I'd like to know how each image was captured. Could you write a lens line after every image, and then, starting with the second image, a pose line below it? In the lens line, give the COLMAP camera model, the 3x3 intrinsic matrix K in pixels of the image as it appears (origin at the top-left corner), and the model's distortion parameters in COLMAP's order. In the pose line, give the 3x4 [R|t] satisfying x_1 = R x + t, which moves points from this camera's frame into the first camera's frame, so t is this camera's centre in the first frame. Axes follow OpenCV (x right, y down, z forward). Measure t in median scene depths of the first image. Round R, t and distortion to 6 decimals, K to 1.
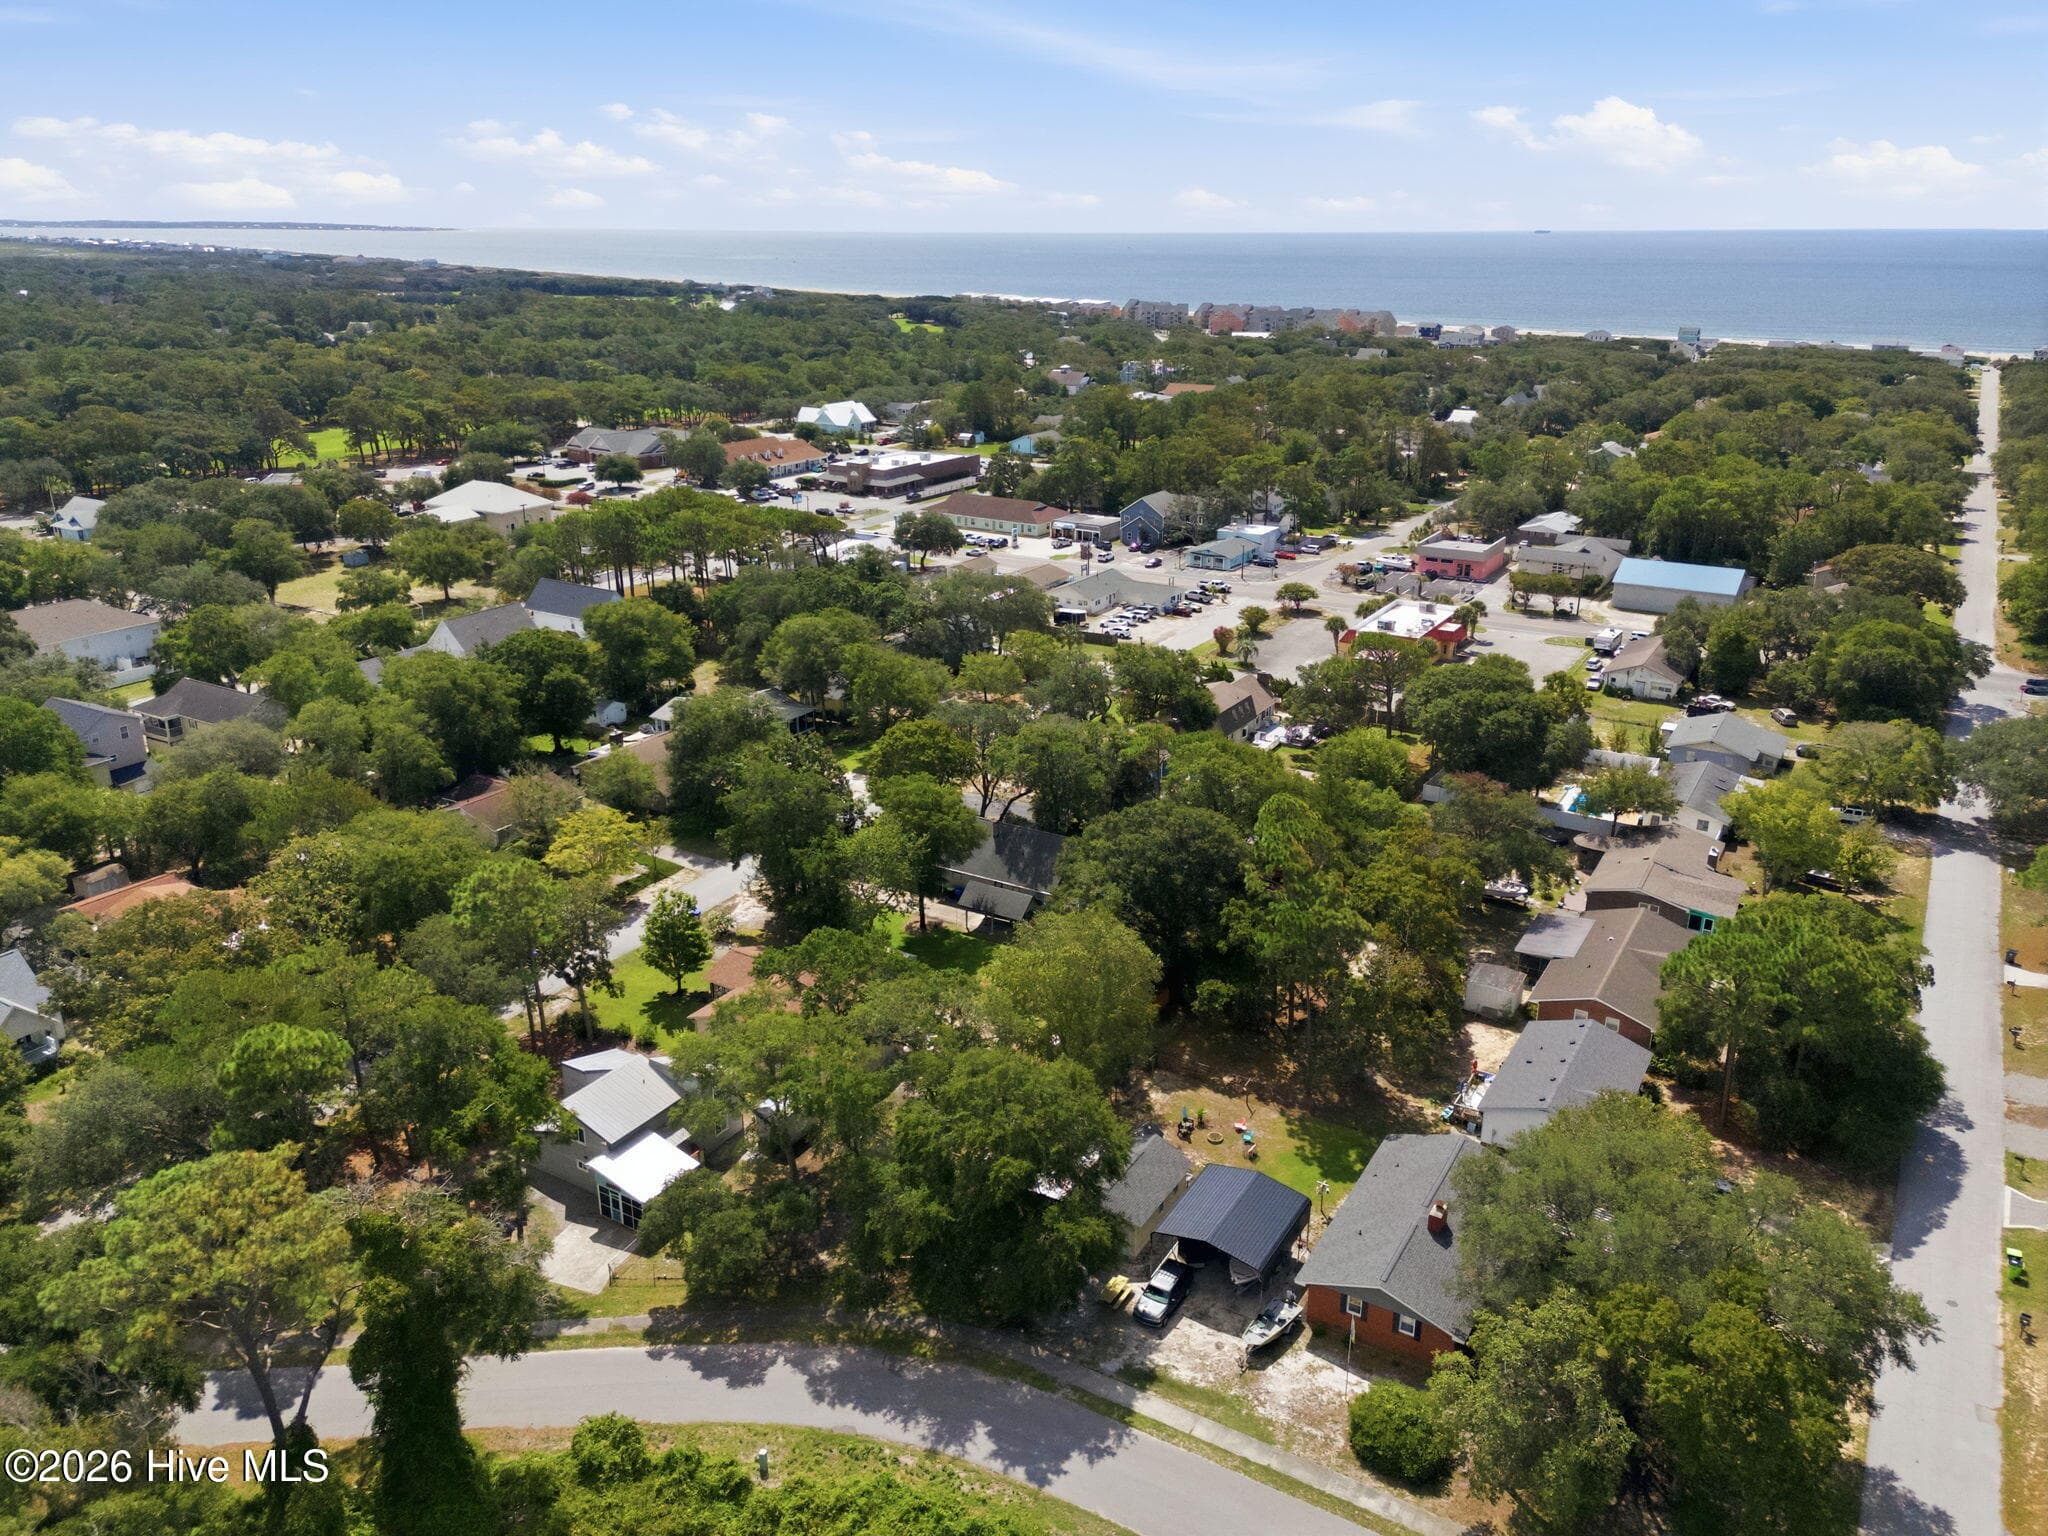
lens RADIAL K [[1529.0, 0, 1031.2], [0, 1529.0, 768.2], [0, 0, 1]] dist [0.060517, -0.059580]
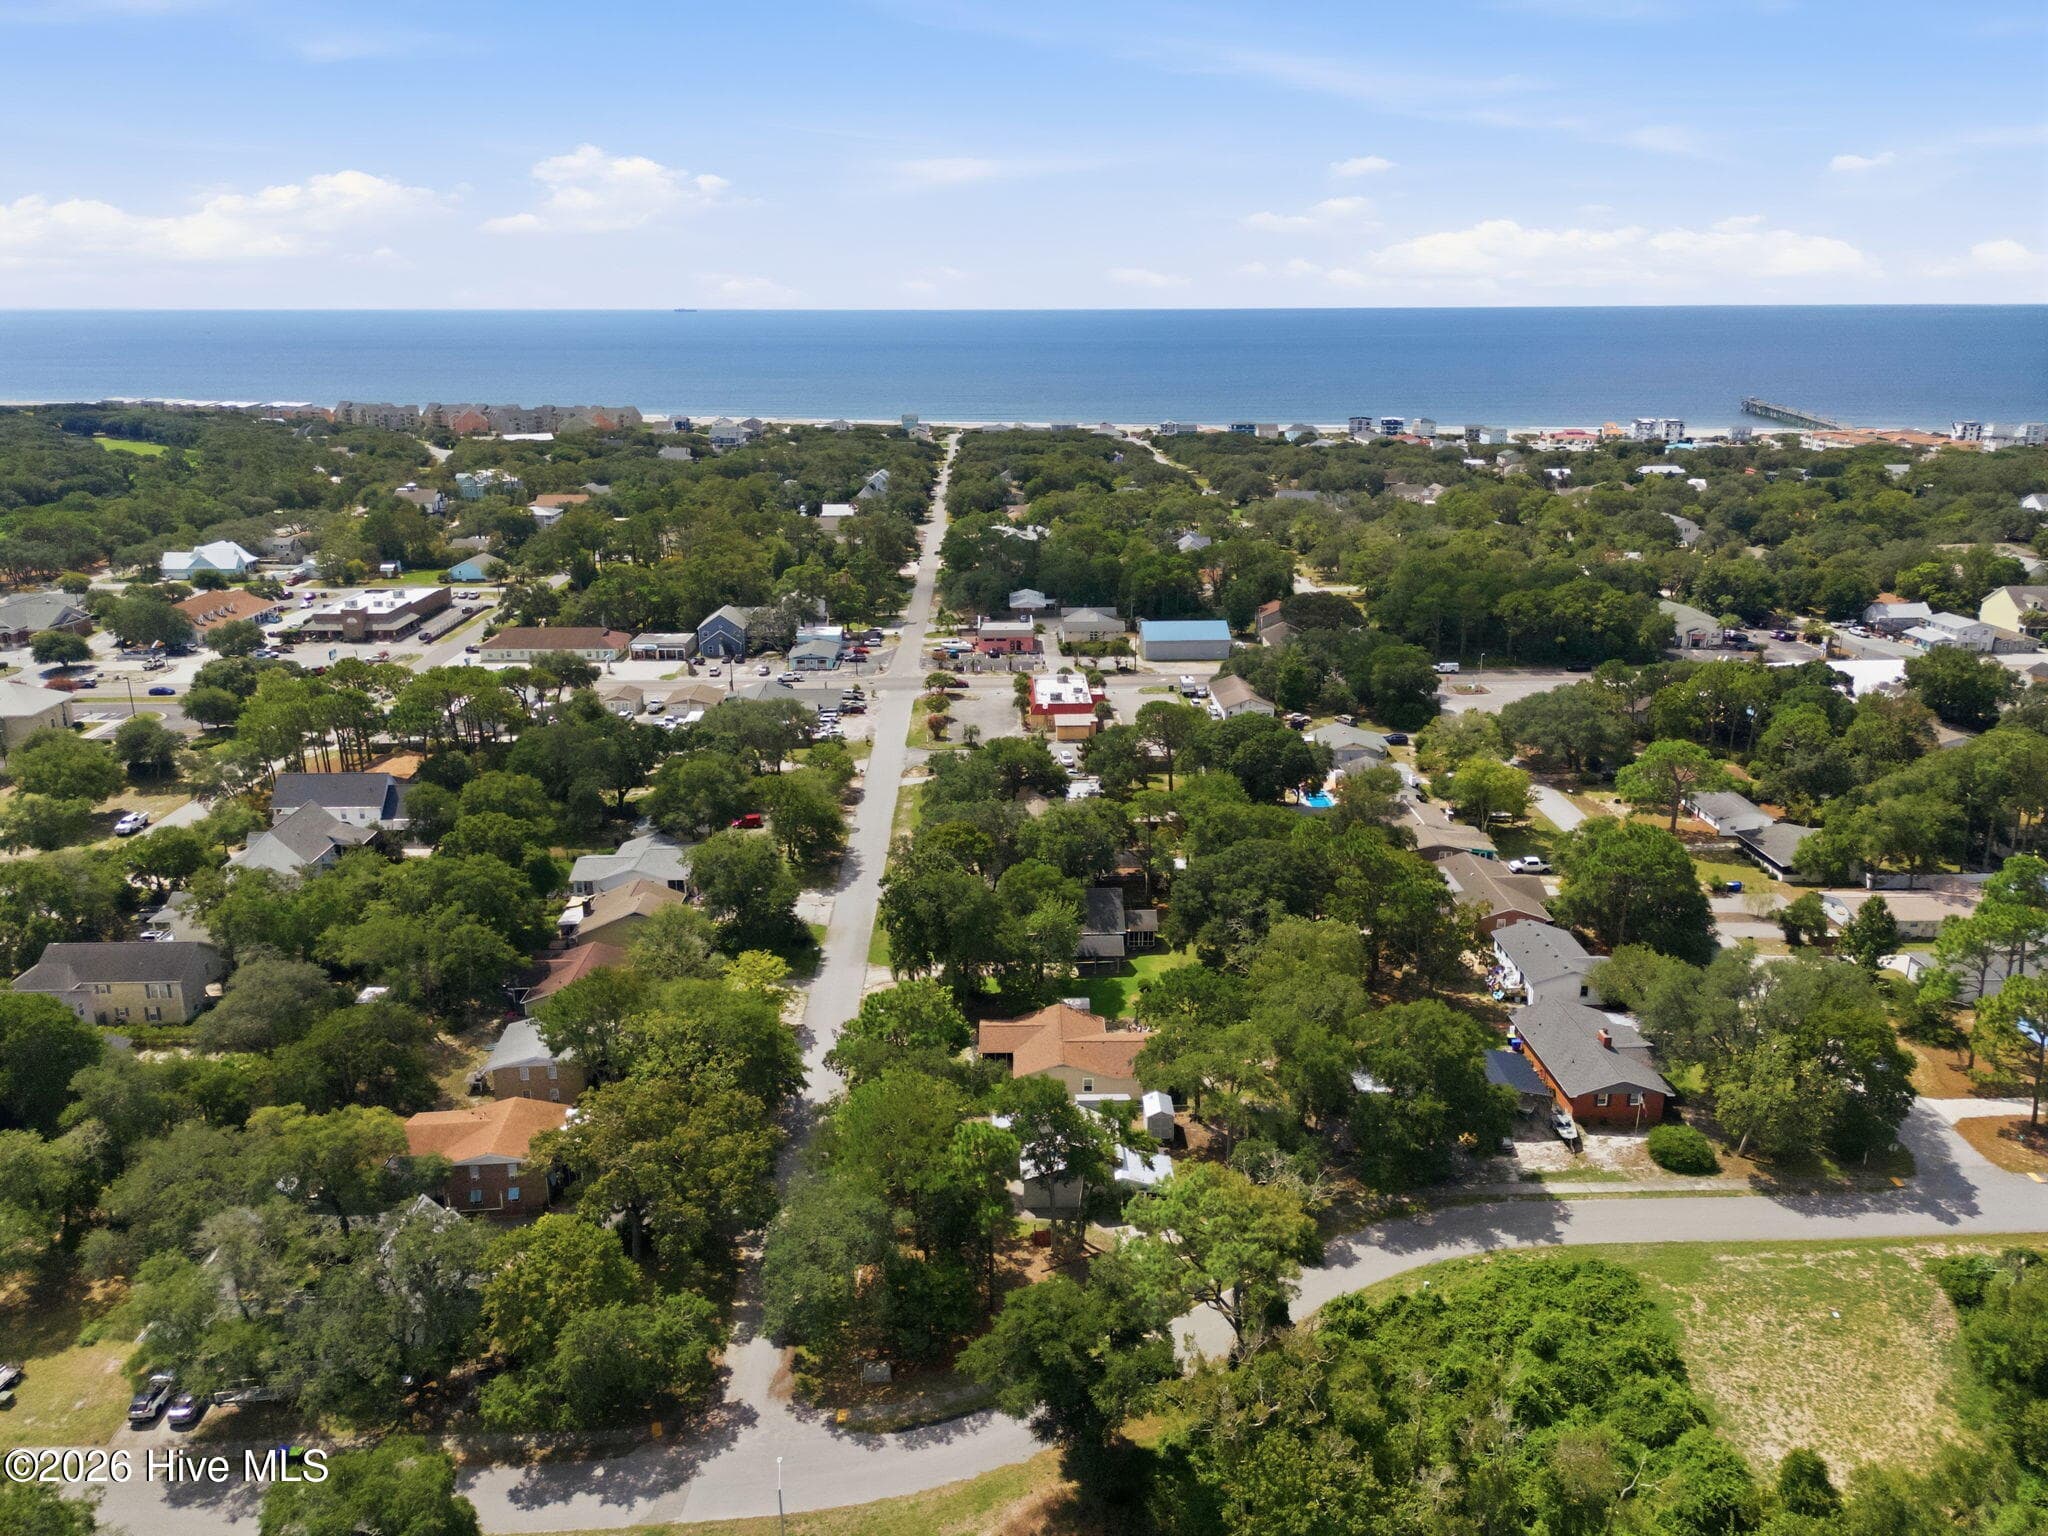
lens RADIAL K [[1529.0, 0, 1031.2], [0, 1529.0, 768.2], [0, 0, 1]] dist [0.060517, -0.059580]
pose [[0.840757, -0.164600, 0.515786, -0.271721], [0.186452, 0.982417, 0.009588, -0.031779], [-0.508295, 0.088108, 0.856664, -0.032716]]
